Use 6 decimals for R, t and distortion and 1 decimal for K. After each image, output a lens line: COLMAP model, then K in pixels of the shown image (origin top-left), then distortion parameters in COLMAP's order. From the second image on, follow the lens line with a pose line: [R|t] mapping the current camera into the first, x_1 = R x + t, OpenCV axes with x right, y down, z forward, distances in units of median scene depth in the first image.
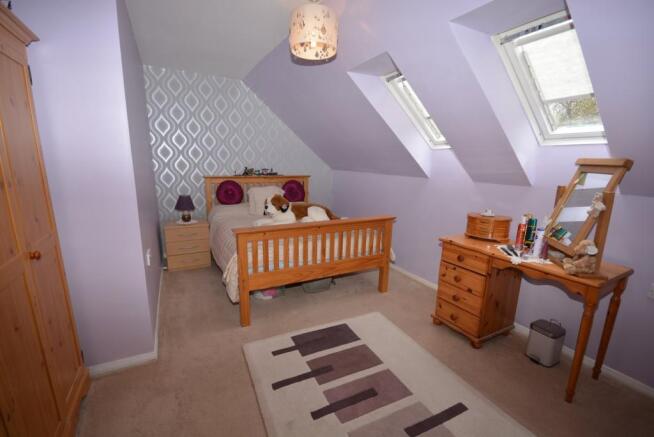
lens RADIAL K [[286.1, 0, 298.1], [0, 286.1, 217.6], [0, 0, 1]] dist [0.001819, 0.000069]
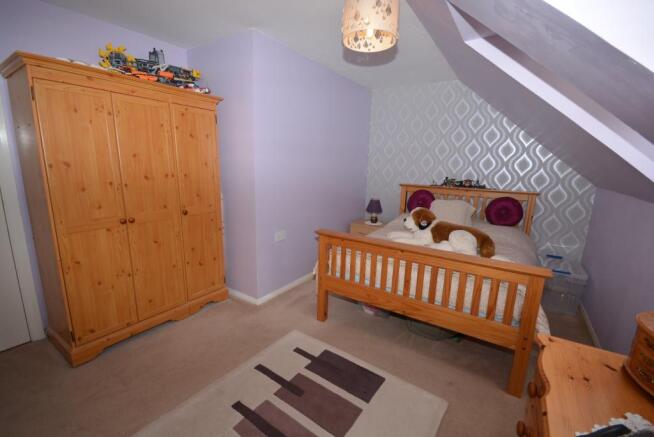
lens RADIAL K [[275.9, 0, 327.0], [0, 275.9, 218.5], [0, 0, 1]] dist [-0.001453, -0.000088]
pose [[0.522475, 0.163982, -0.836737, 0.513547], [-0.189735, 0.979087, 0.073405, -0.060697], [0.831276, 0.120406, 0.542662, 0.343369]]
